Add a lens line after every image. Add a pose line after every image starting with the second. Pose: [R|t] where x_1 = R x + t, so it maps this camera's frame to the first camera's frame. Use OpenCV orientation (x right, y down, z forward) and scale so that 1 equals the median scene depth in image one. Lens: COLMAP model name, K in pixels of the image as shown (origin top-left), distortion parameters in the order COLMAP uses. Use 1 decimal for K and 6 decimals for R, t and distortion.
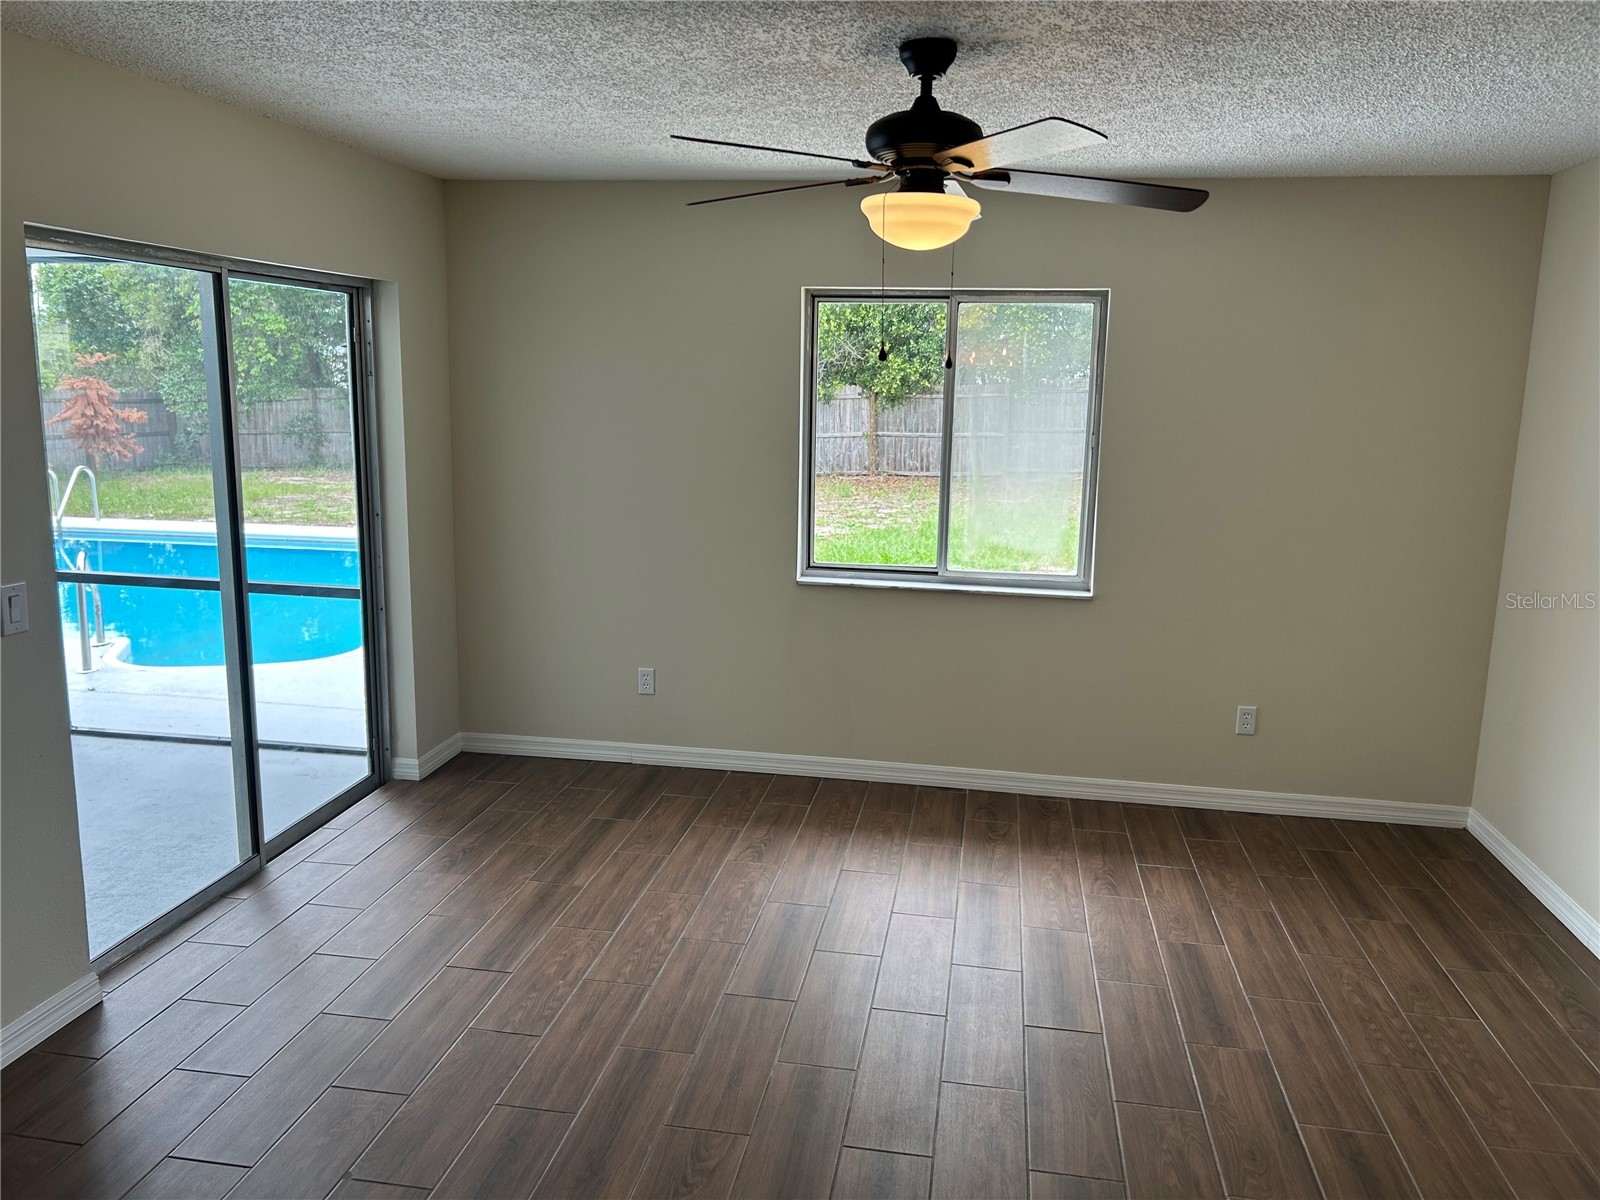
lens RADIAL K [[1207.7, 0, 802.0], [0, 1207.7, 594.5], [0, 0, 1]] dist [0.049100, -0.056219]
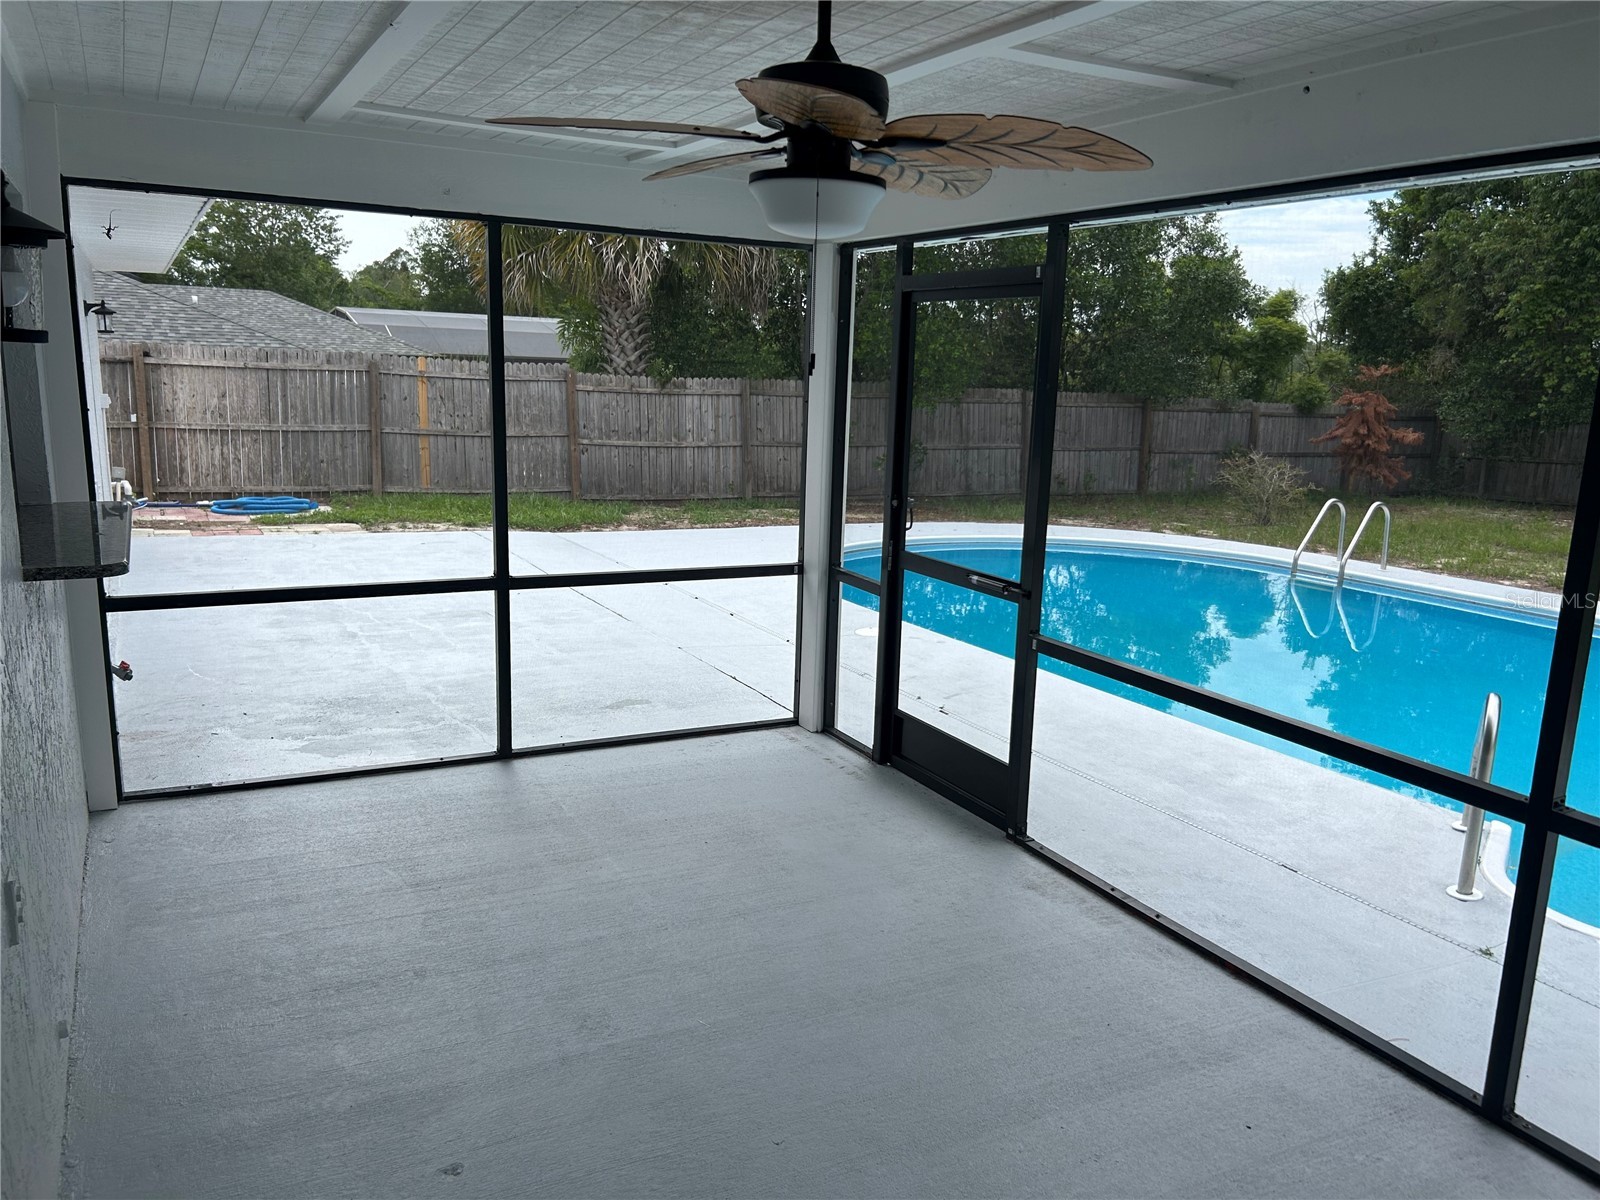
lens RADIAL K [[1207.7, 0, 805.0], [0, 1207.7, 603.6], [0, 0, 1]] dist [0.049100, -0.056219]
pose [[0.615928, 0.152710, -0.772860, -0.116444], [-0.153604, 0.985483, 0.072309, -0.024108], [0.772683, 0.074177, 0.630444, 0.116377]]
